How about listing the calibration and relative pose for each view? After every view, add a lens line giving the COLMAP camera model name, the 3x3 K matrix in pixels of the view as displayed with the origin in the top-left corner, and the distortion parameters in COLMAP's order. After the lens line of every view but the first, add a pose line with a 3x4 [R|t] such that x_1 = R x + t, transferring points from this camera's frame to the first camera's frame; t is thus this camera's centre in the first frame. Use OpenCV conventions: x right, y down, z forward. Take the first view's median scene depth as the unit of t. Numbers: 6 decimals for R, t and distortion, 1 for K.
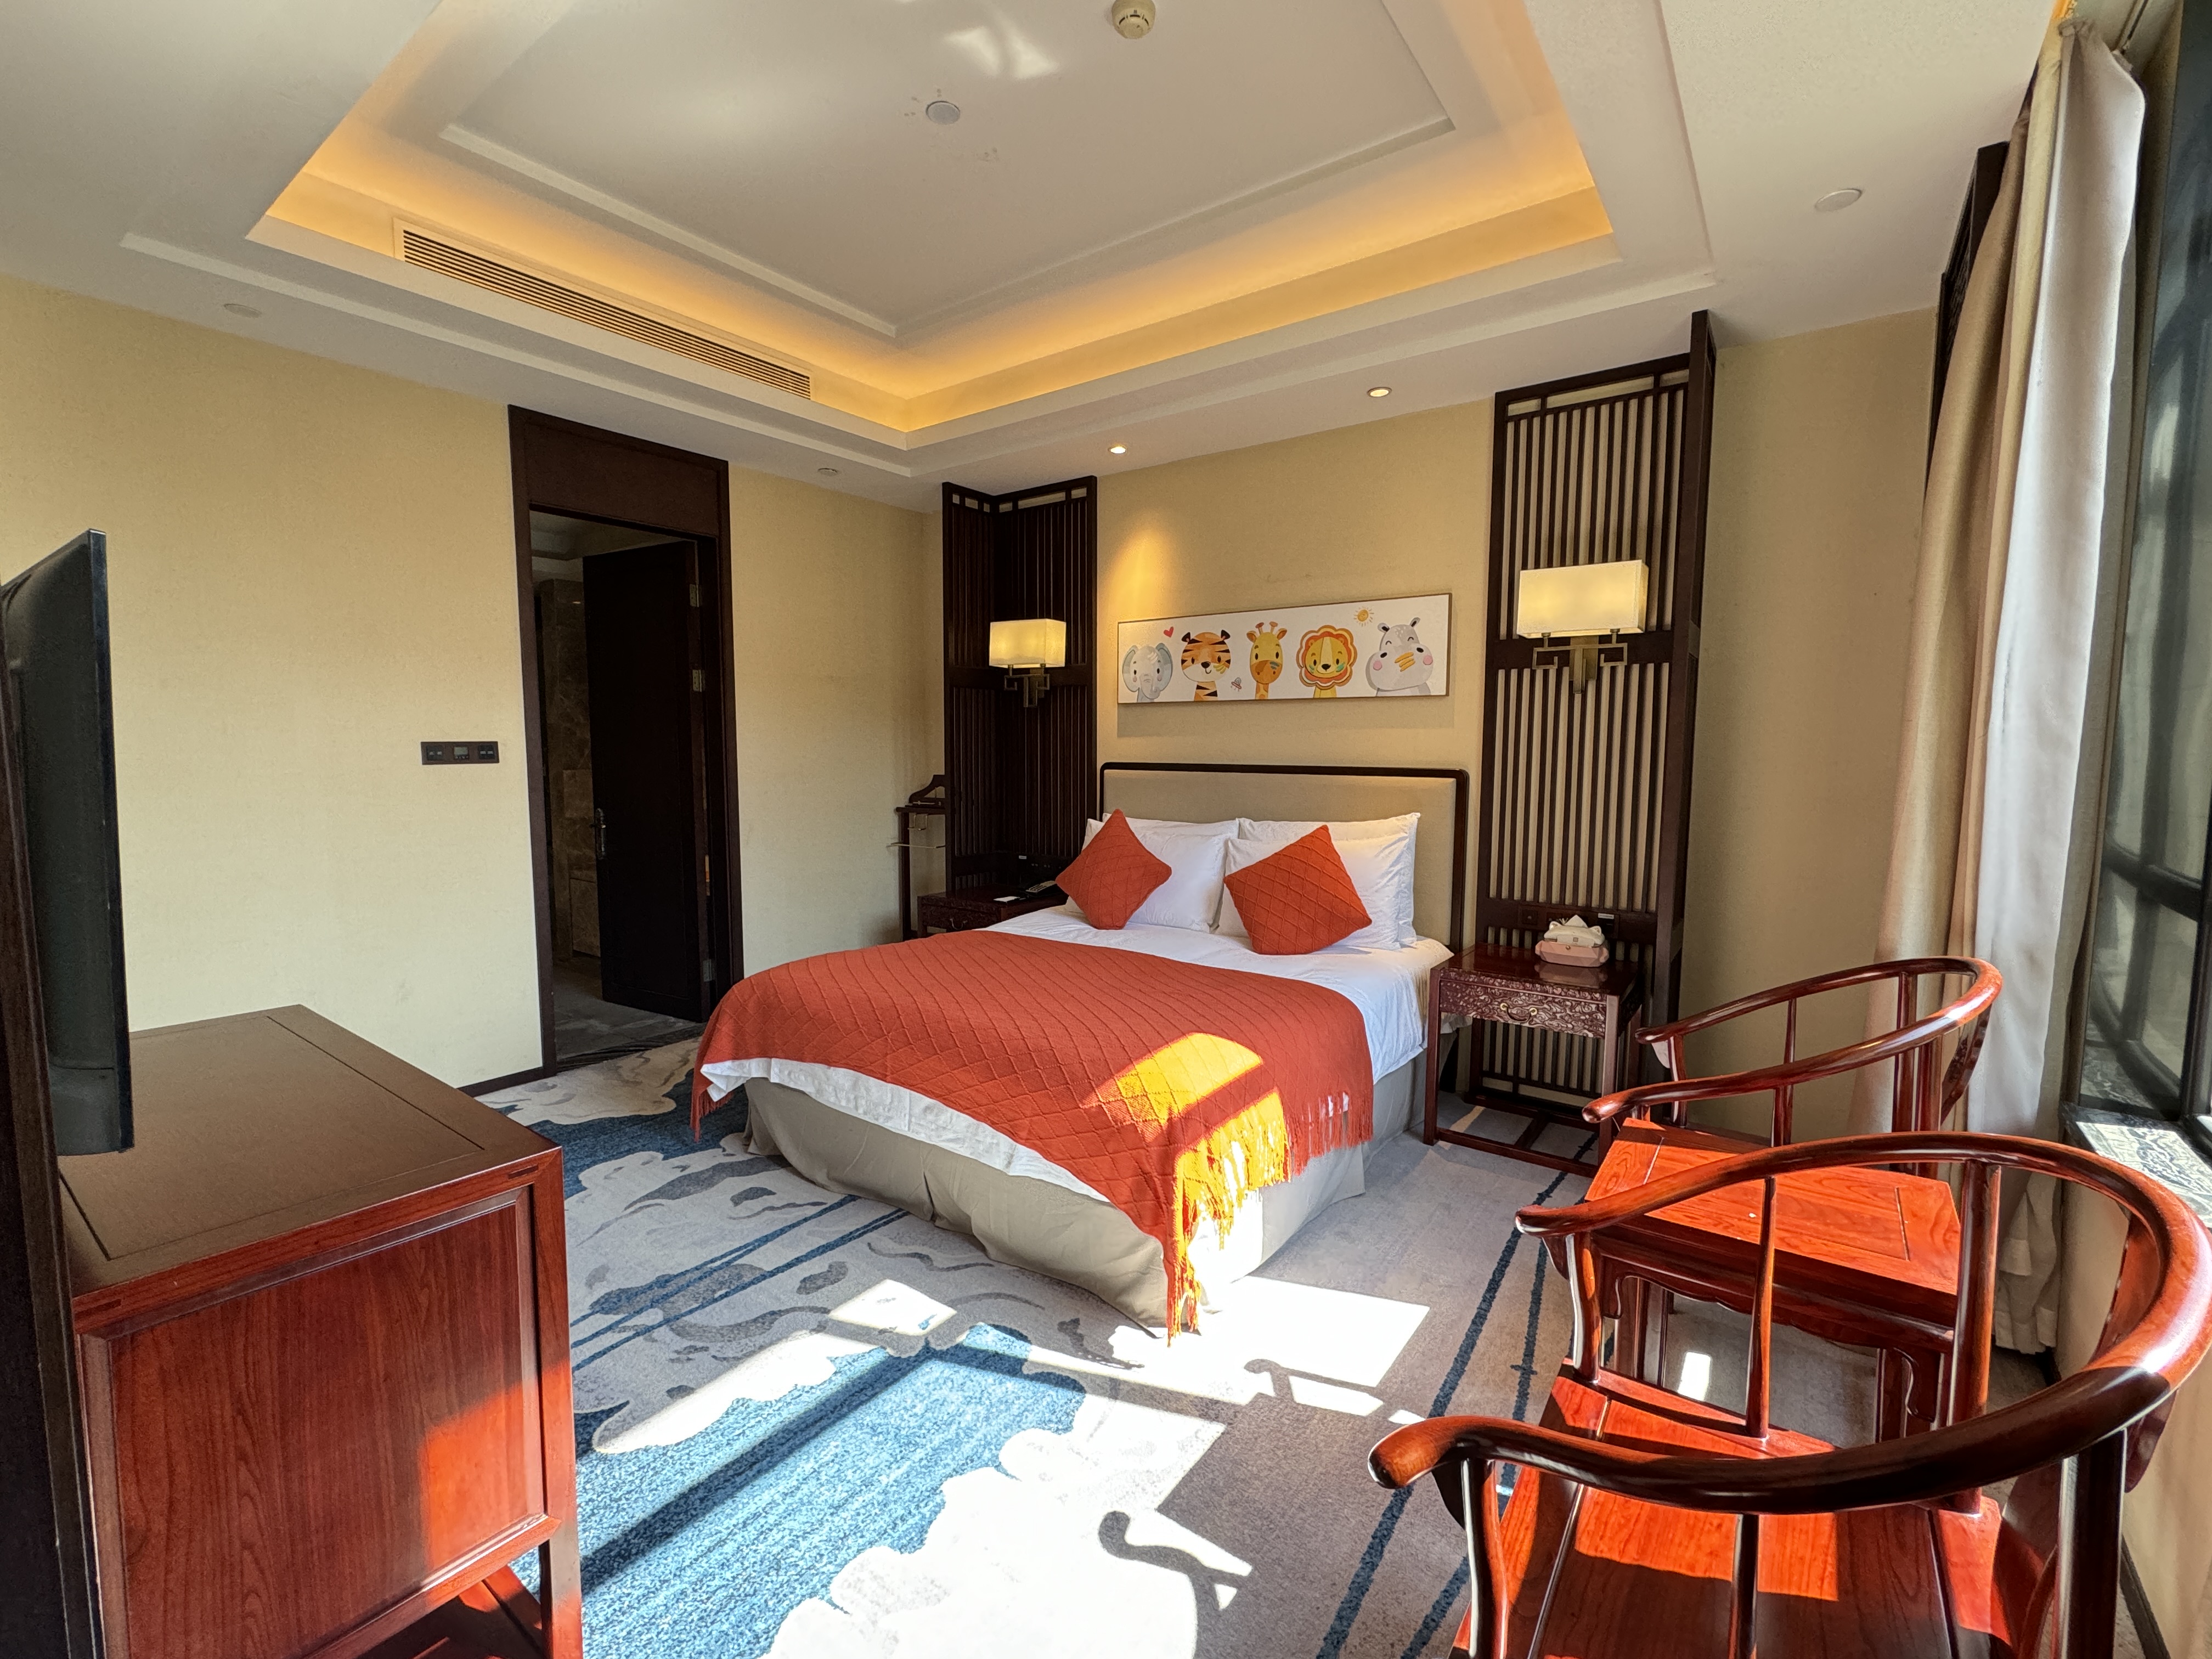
lens RADIAL K [[962.9, 0, 1106.0], [0, 962.9, 829.5], [0, 0, 1]] dist [-0.000806, -0.000080]
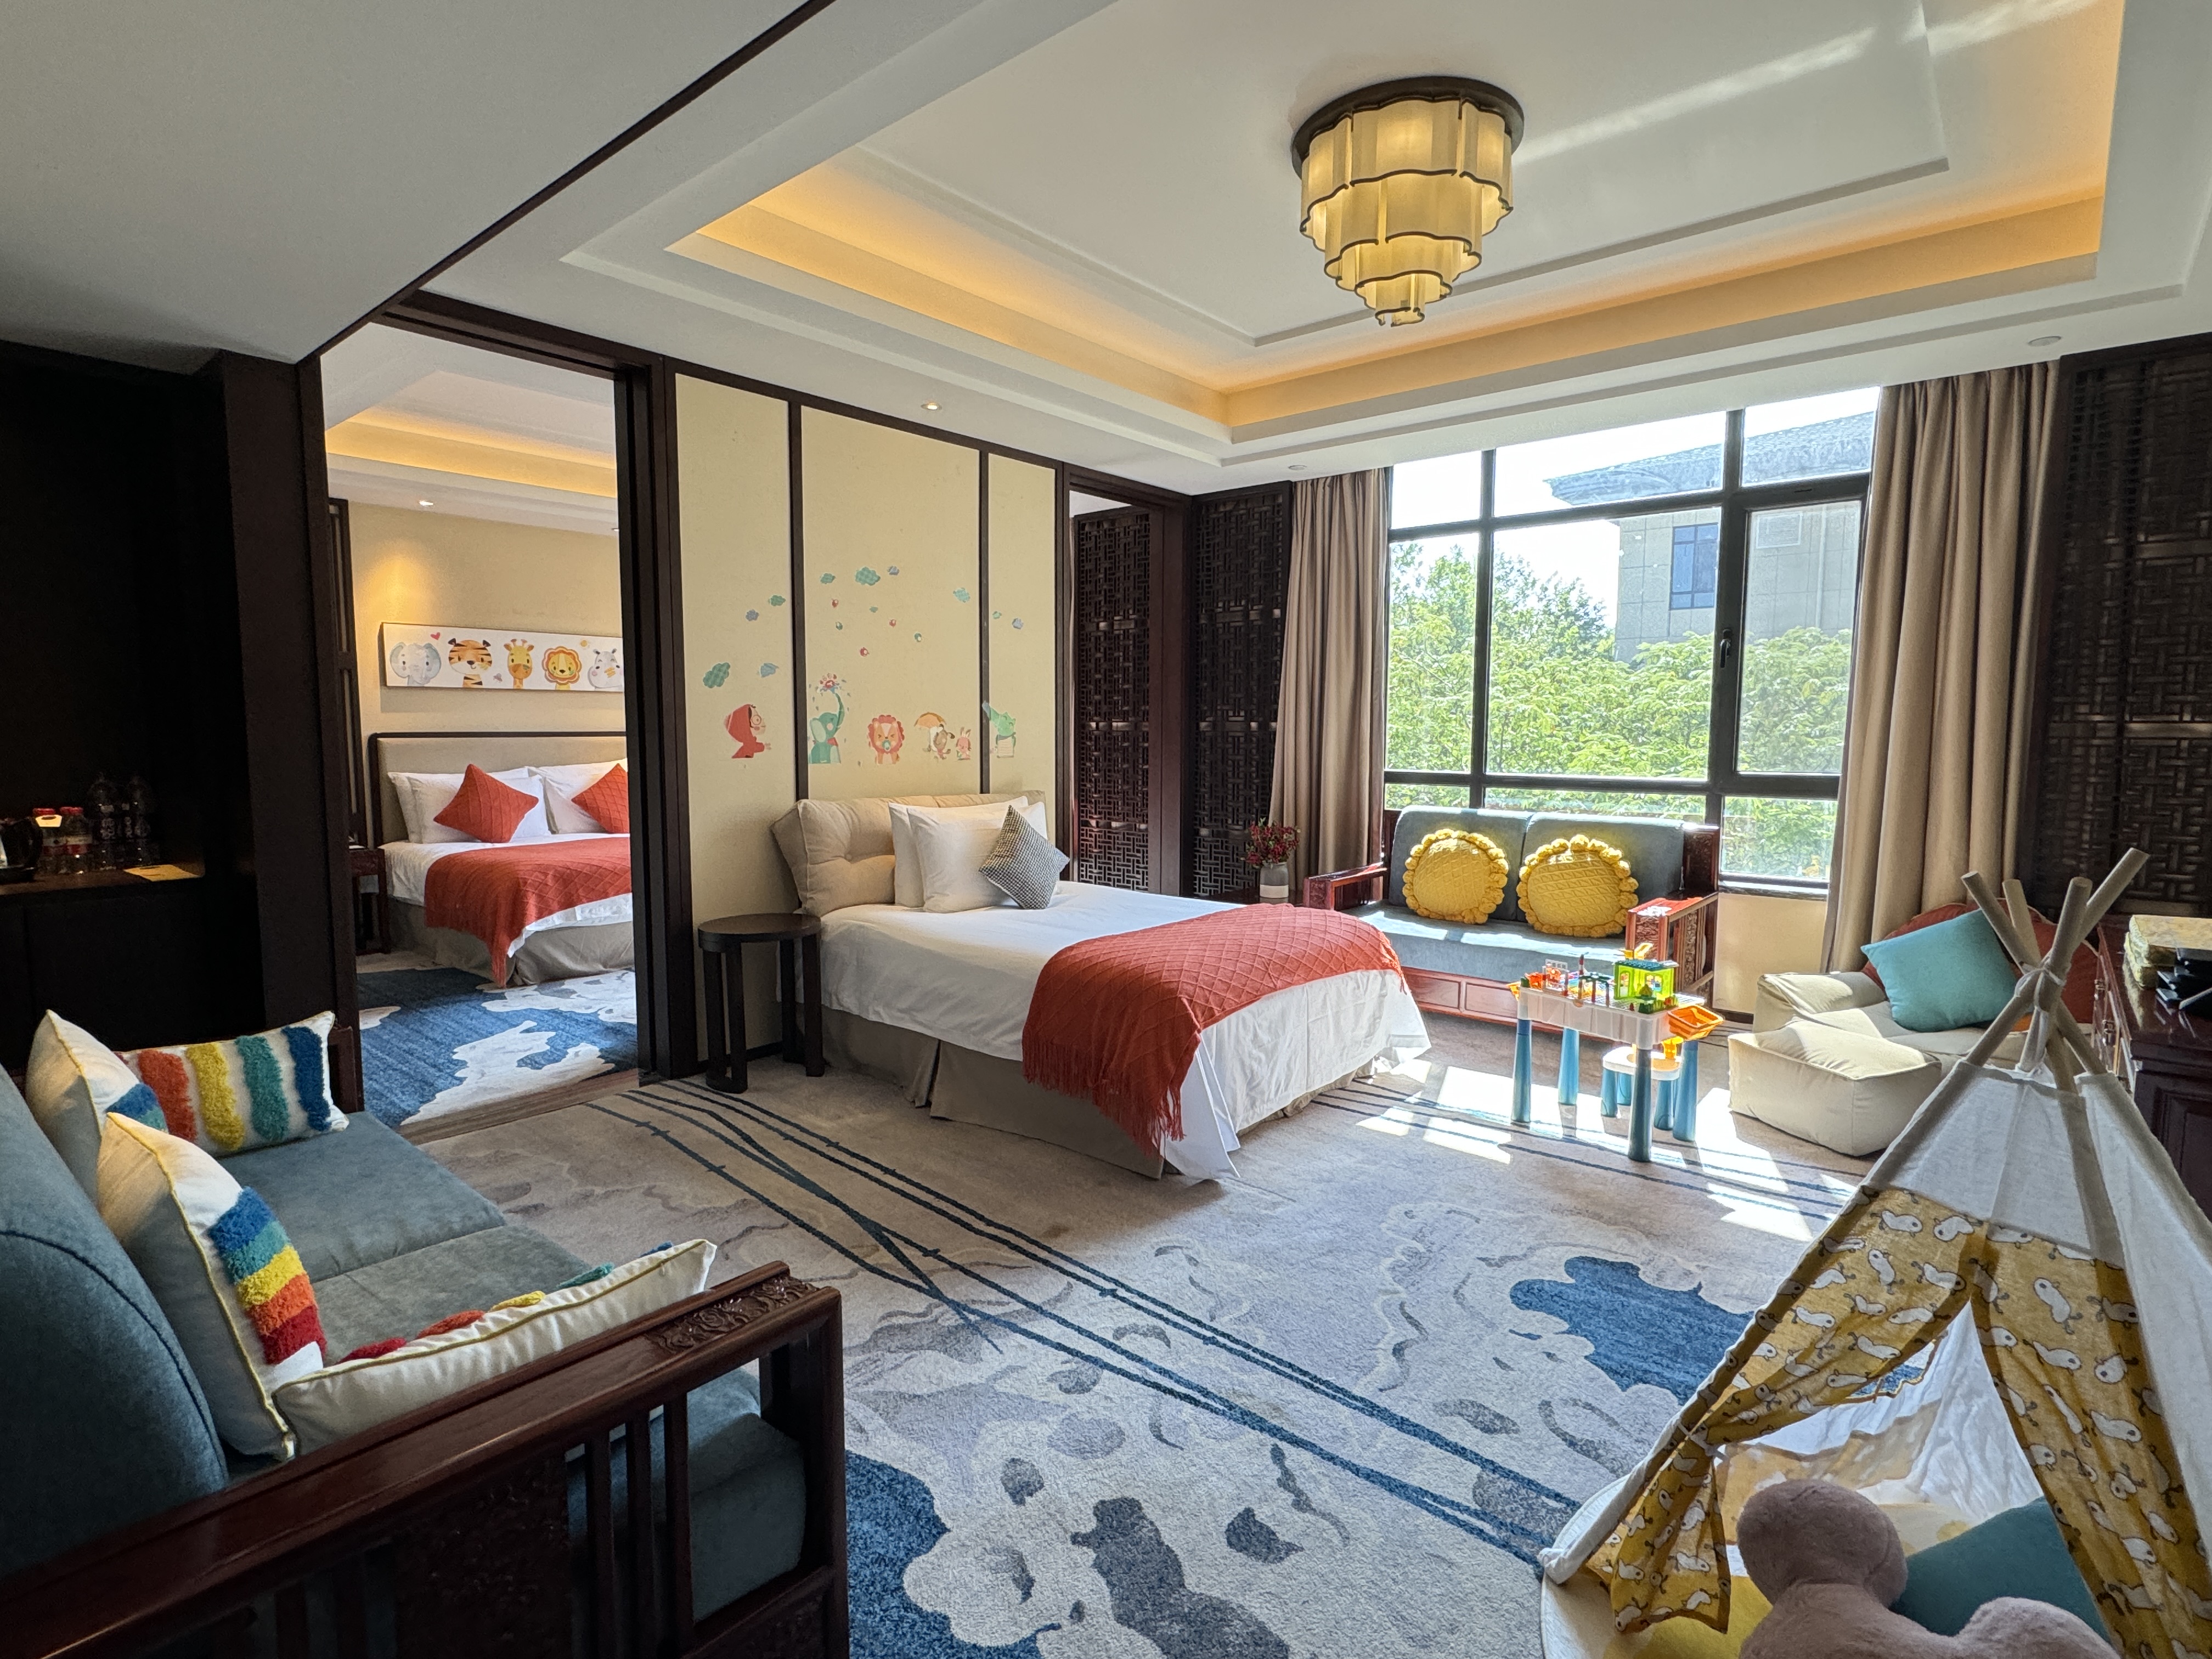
lens RADIAL K [[1107.3, 0, 1106.0], [0, 1107.3, 829.5], [0, 0, 1]] dist [-0.000096, 0.000003]
pose [[0.066206, -0.098482, 0.992934, -1.532230], [0.086160, 0.991965, 0.092641, 0.003898], [-0.994079, 0.079418, 0.074159, -0.041953]]
